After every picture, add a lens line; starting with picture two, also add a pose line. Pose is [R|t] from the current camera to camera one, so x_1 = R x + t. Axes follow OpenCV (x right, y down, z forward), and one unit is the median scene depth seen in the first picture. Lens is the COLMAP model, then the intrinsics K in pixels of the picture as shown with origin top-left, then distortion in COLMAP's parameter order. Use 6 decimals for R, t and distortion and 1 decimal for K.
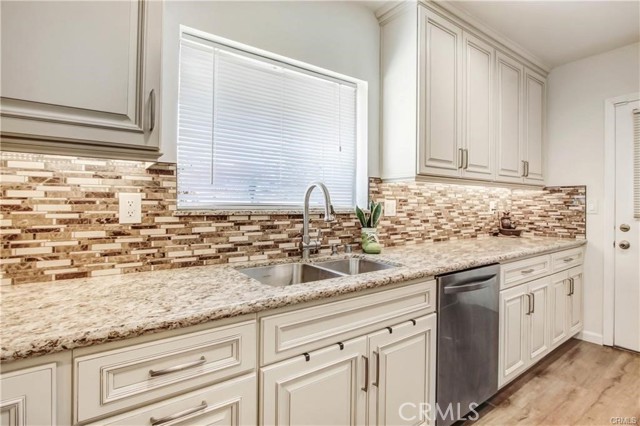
lens RADIAL K [[306.5, 0, 317.3], [0, 306.5, 207.7], [0, 0, 1]] dist [-0.005960, -0.000206]
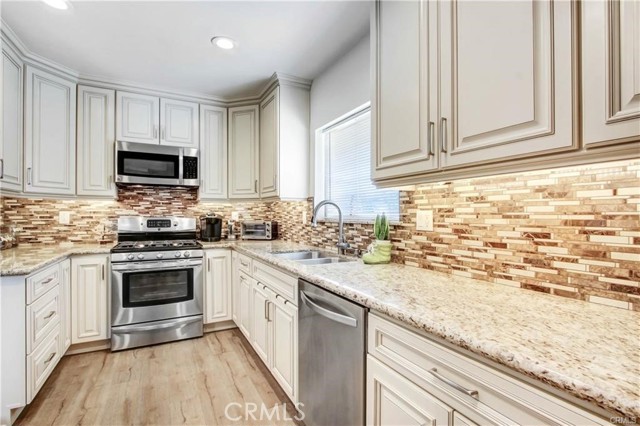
lens RADIAL K [[296.6, 0, 317.2], [0, 296.6, 215.9], [0, 0, 1]] dist [-0.005395, -0.000441]
pose [[-0.103348, 0.006343, -0.994625, 1.003532], [0.003733, 0.999975, 0.005989, -0.015766], [0.994638, -0.003094, -0.103369, 0.779940]]
